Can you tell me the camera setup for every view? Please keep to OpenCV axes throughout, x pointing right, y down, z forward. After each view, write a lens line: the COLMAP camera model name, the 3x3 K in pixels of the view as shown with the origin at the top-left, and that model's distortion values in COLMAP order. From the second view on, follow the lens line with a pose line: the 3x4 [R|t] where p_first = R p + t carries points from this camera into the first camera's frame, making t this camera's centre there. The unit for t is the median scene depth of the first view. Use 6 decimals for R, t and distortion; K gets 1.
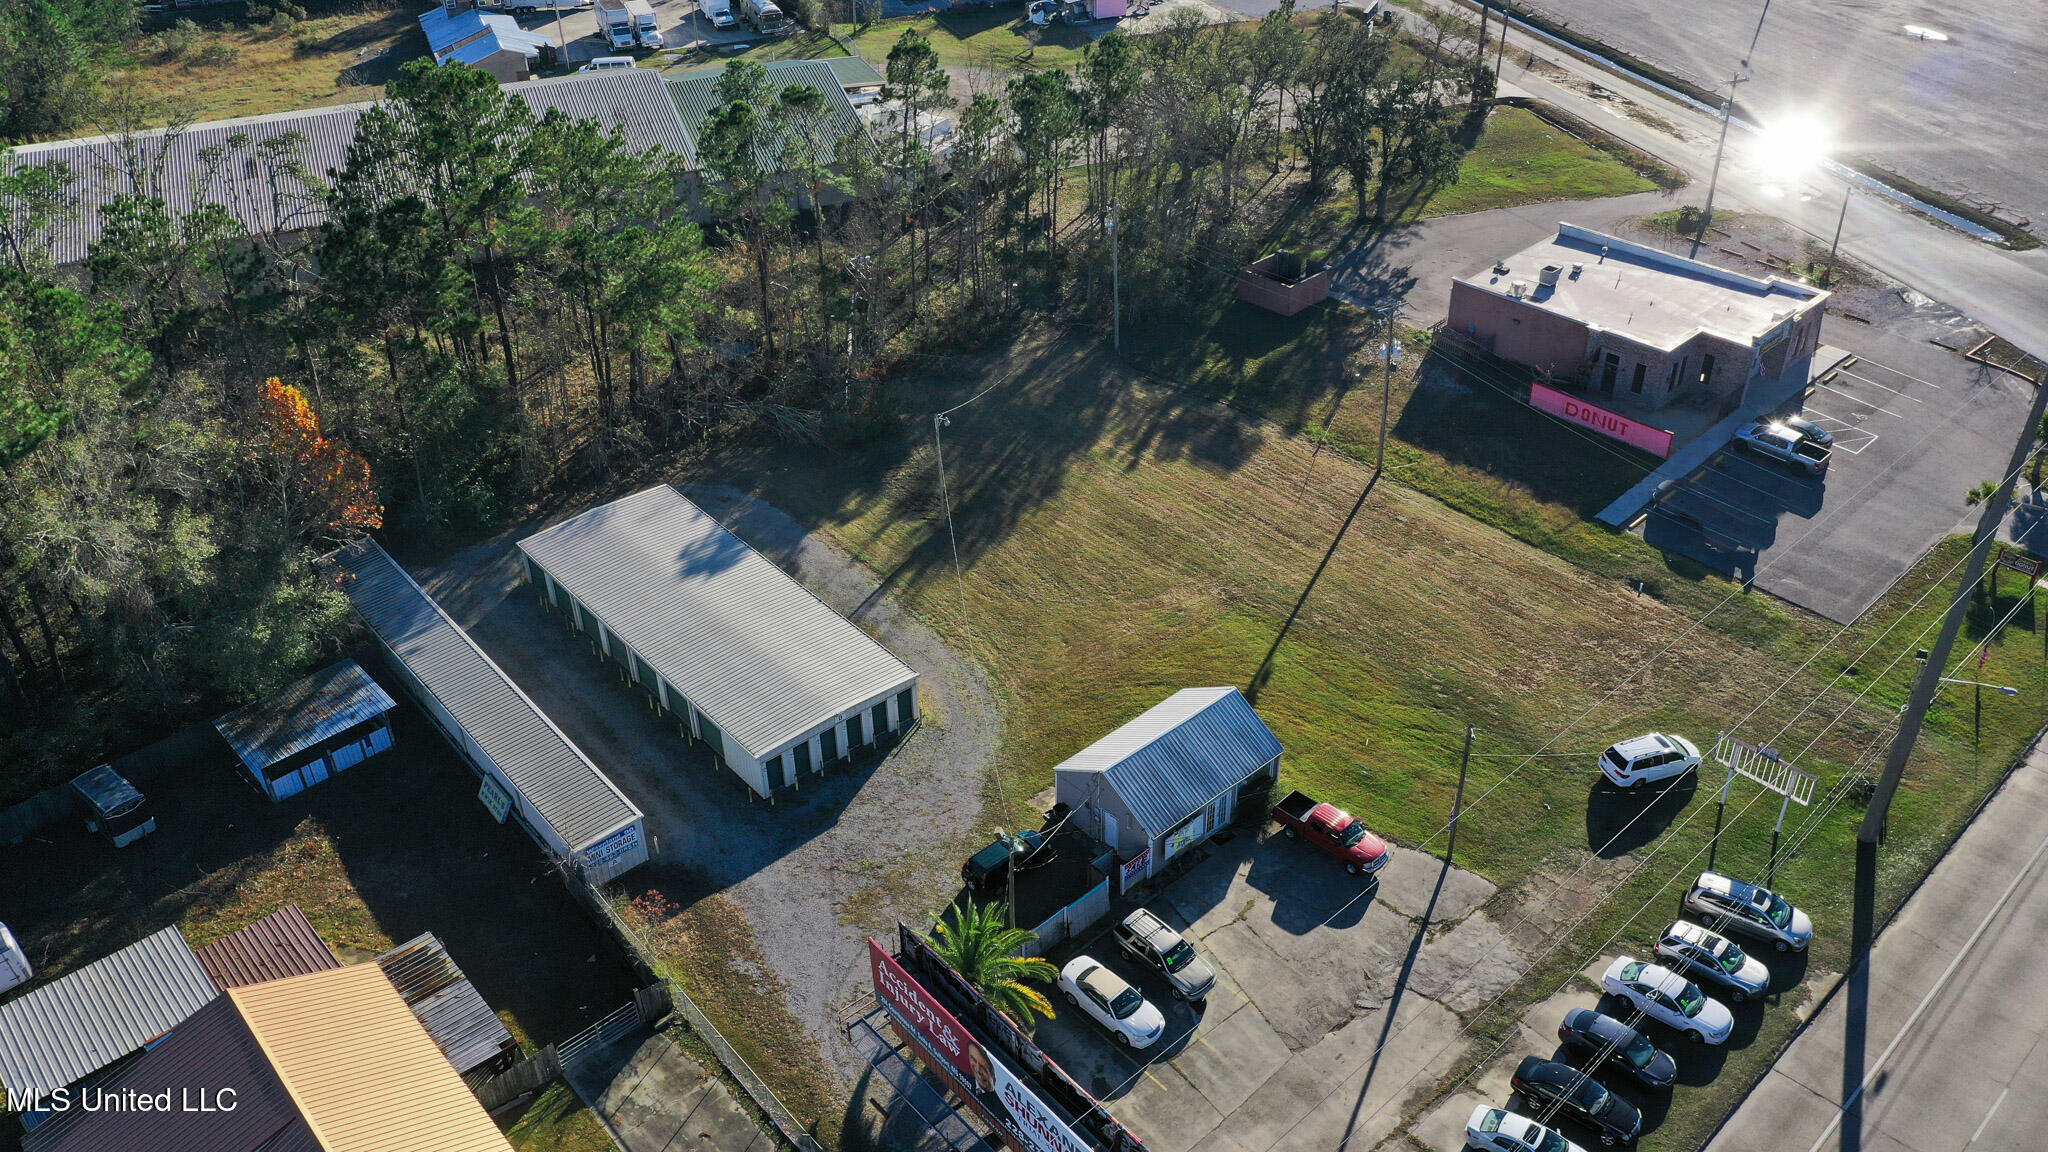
lens RADIAL K [[1624.3, 0, 1030.0], [0, 1624.3, 575.0], [0, 0, 1]] dist [0.004754, -0.002469]
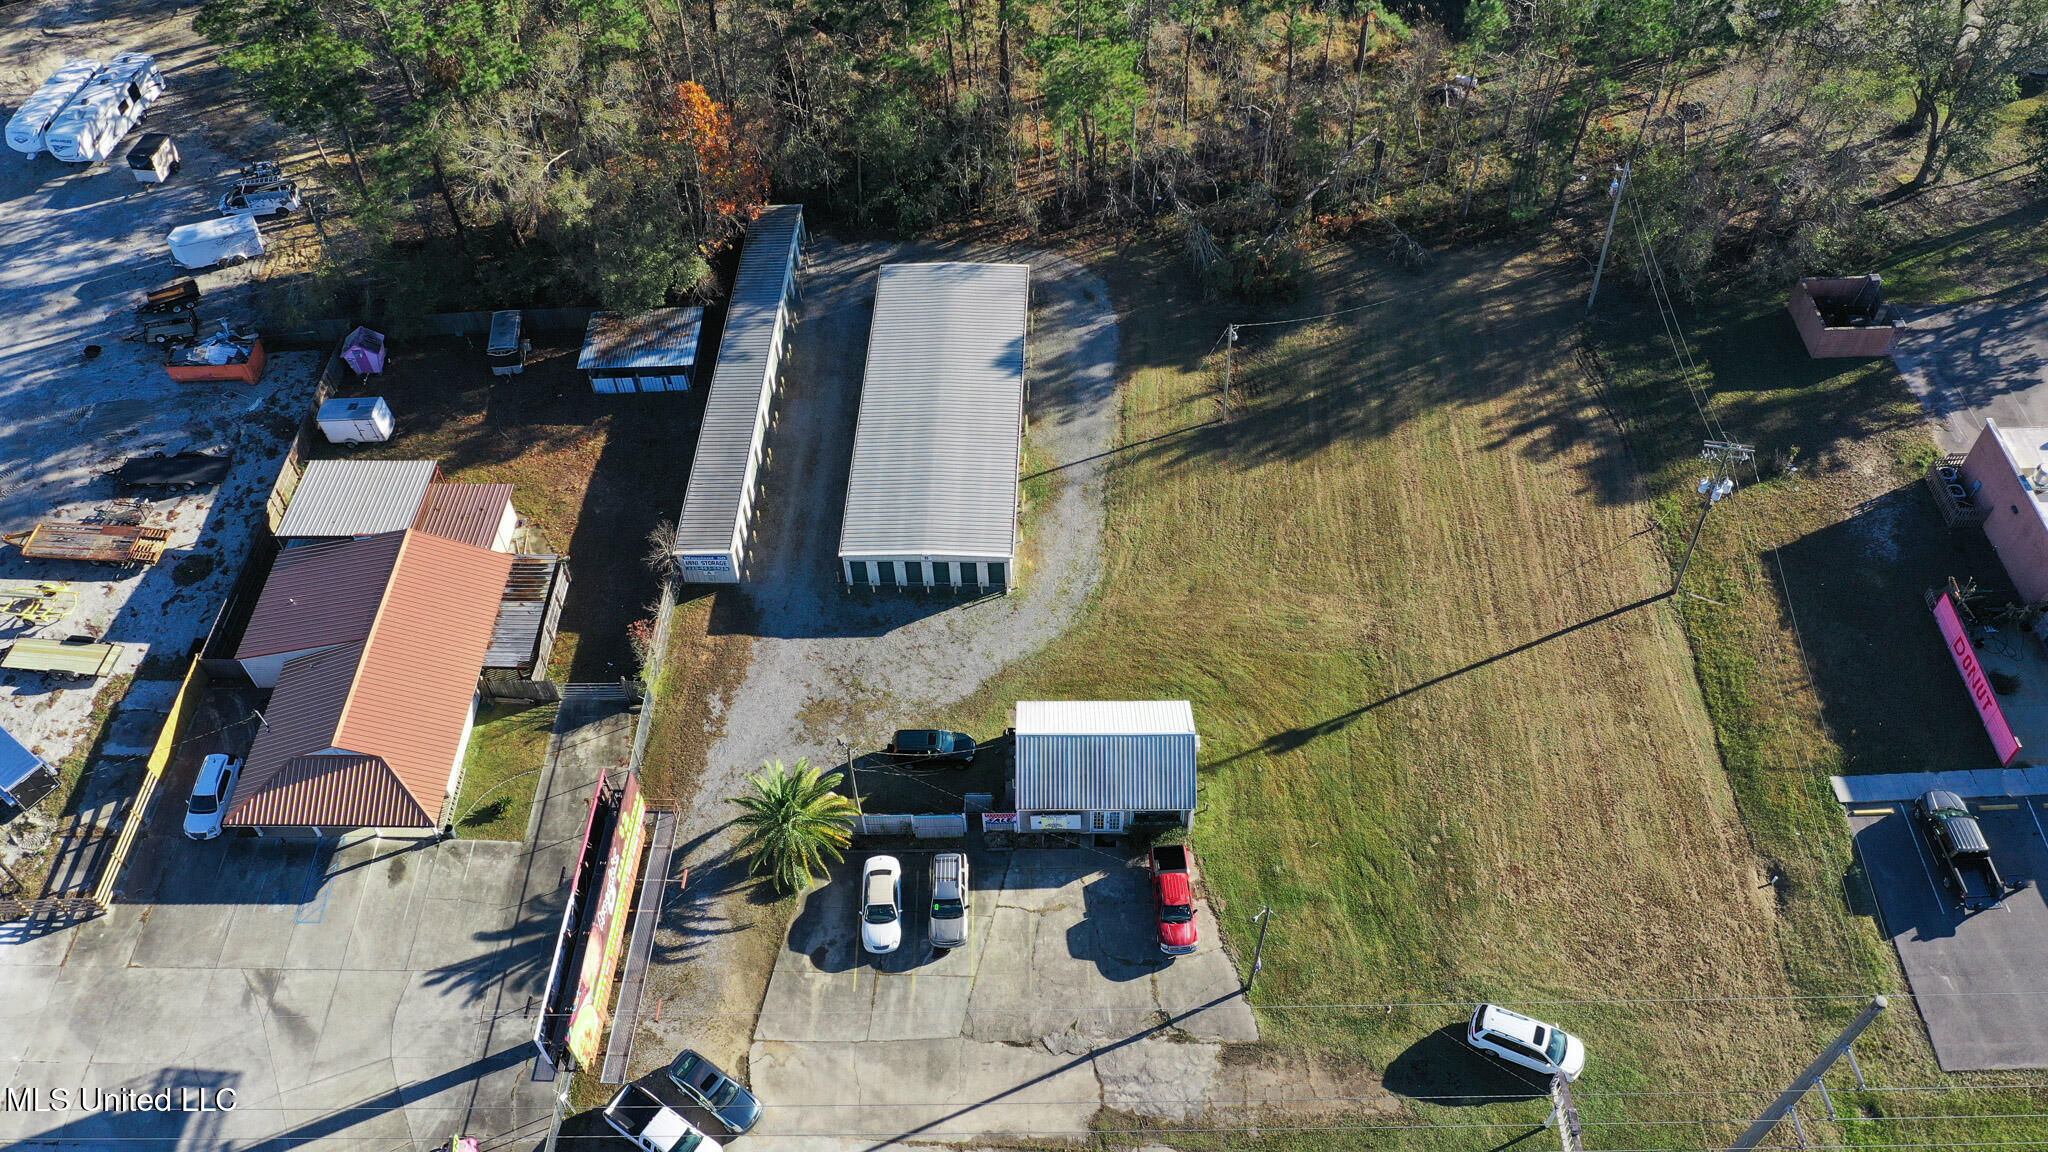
lens RADIAL K [[1624.3, 0, 1026.4], [0, 1624.3, 570.2], [0, 0, 1]] dist [0.004754, -0.002469]
pose [[0.734369, 0.519771, -0.436509, 0.439920], [-0.368385, 0.845362, 0.386852, -0.374180], [0.570083, -0.123289, 0.812284, 0.107891]]
